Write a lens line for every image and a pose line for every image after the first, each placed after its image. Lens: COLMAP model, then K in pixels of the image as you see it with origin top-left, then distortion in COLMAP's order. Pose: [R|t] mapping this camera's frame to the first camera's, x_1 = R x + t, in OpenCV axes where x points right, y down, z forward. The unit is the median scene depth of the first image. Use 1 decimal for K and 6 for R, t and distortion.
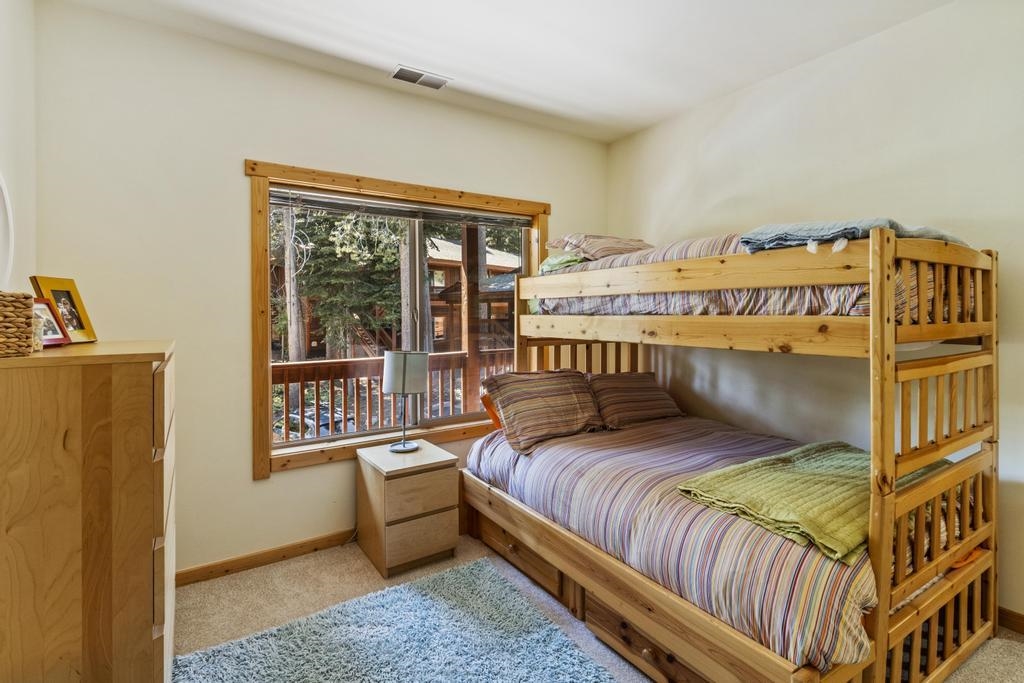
lens RADIAL K [[475.0, 0, 514.6], [0, 475.0, 342.7], [0, 0, 1]] dist [0.000936, 0.001168]
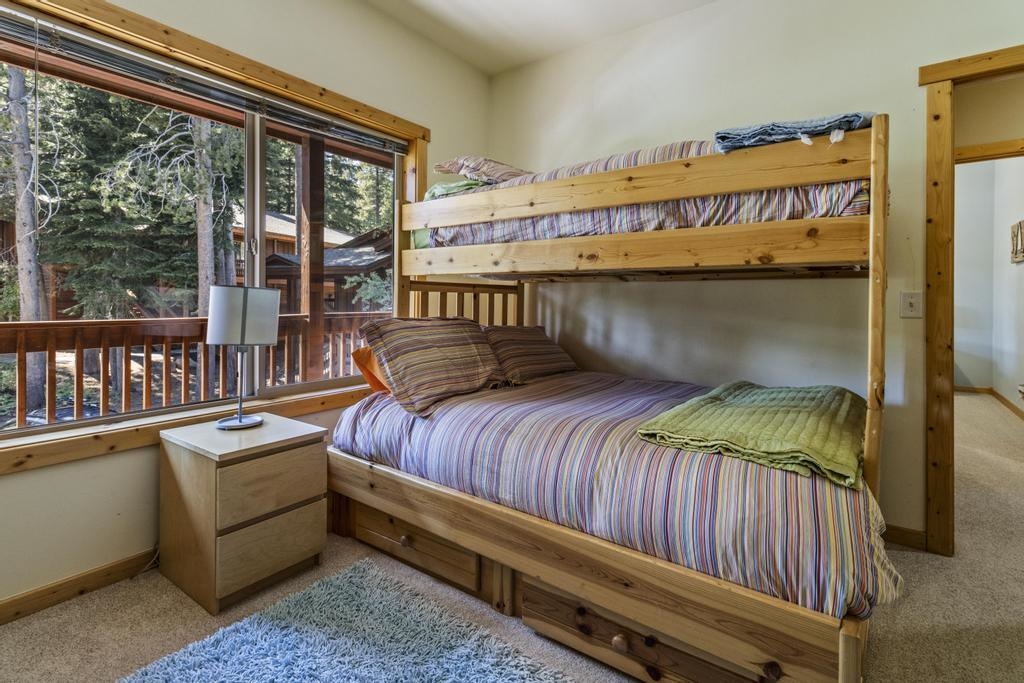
lens RADIAL K [[472.9, 0, 512.9], [0, 472.9, 324.5], [0, 0, 1]] dist [0.000245, 0.000577]
pose [[0.935195, 0.004507, 0.354105, -0.125608], [-0.000484, 0.999934, -0.011447, 0.099852], [-0.354133, 0.010534, 0.935136, 0.237349]]
